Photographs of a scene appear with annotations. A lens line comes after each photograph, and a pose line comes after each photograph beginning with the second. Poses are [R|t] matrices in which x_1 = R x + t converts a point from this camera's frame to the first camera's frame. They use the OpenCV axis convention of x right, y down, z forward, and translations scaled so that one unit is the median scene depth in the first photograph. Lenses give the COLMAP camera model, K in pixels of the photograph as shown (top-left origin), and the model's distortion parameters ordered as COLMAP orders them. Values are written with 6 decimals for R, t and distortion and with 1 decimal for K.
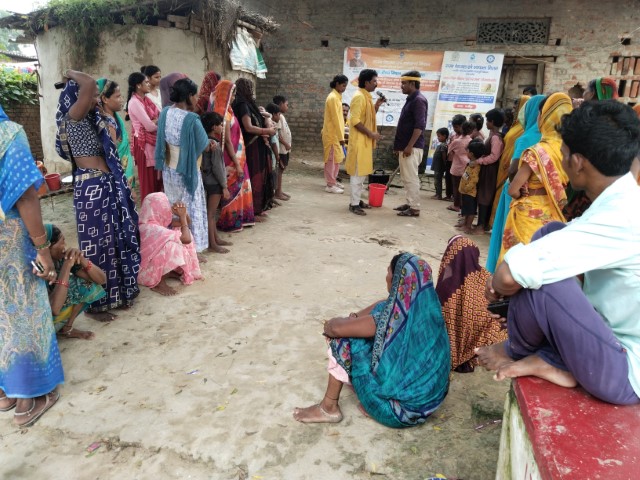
lens RADIAL K [[505.1, 0, 320.0], [0, 505.1, 240.0], [0, 0, 1]] dist [0.005170, -0.017962]
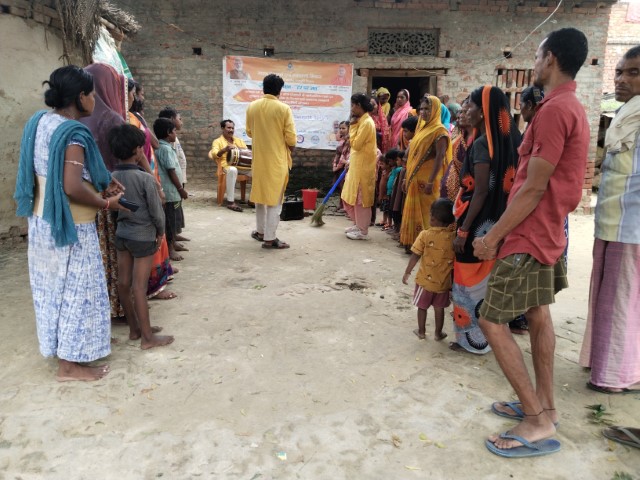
lens RADIAL K [[502.1, 0, 320.0], [0, 502.1, 240.0], [0, 0, 1]] dist [0.051725, -0.104942]
pose [[0.943501, -0.091870, 0.318379, -0.106245], [0.107252, 0.993746, -0.031084, -0.031559], [-0.313532, 0.063474, 0.947454, 0.176917]]
